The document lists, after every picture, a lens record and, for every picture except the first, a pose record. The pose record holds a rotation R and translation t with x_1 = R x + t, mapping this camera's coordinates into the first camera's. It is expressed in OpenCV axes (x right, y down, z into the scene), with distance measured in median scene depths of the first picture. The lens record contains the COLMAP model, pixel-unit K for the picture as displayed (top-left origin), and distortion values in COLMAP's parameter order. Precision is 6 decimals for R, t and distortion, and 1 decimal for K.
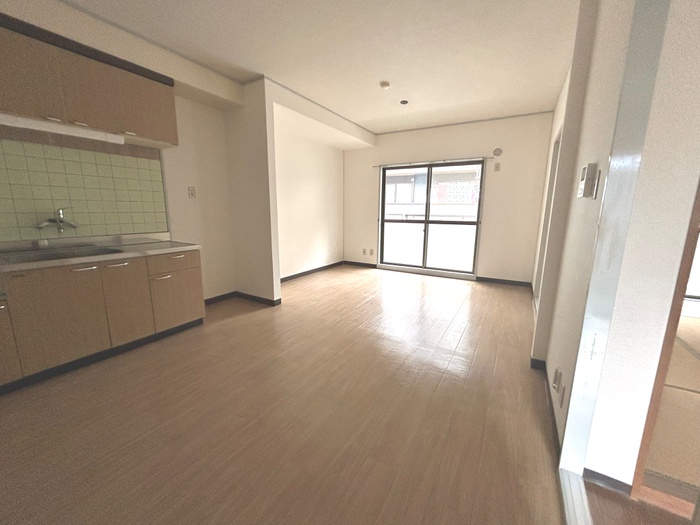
lens RADIAL K [[280.2, 0, 350.9], [0, 280.2, 259.1], [0, 0, 1]] dist [0.001021, -0.000419]
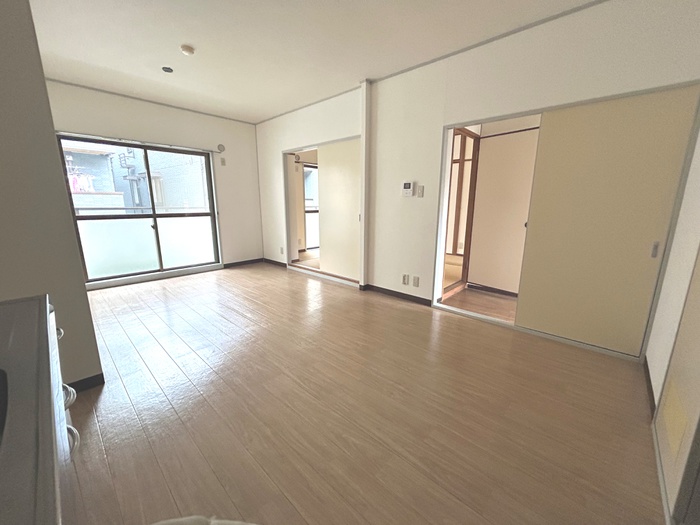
lens RADIAL K [[280.2, 0, 348.0], [0, 280.2, 259.3], [0, 0, 1]] dist [0.001021, -0.000419]
pose [[0.247612, -0.202397, 0.947483, -0.416741], [0.170296, 0.971803, 0.163088, -0.046808], [-0.953776, 0.120970, 0.275097, 0.247191]]
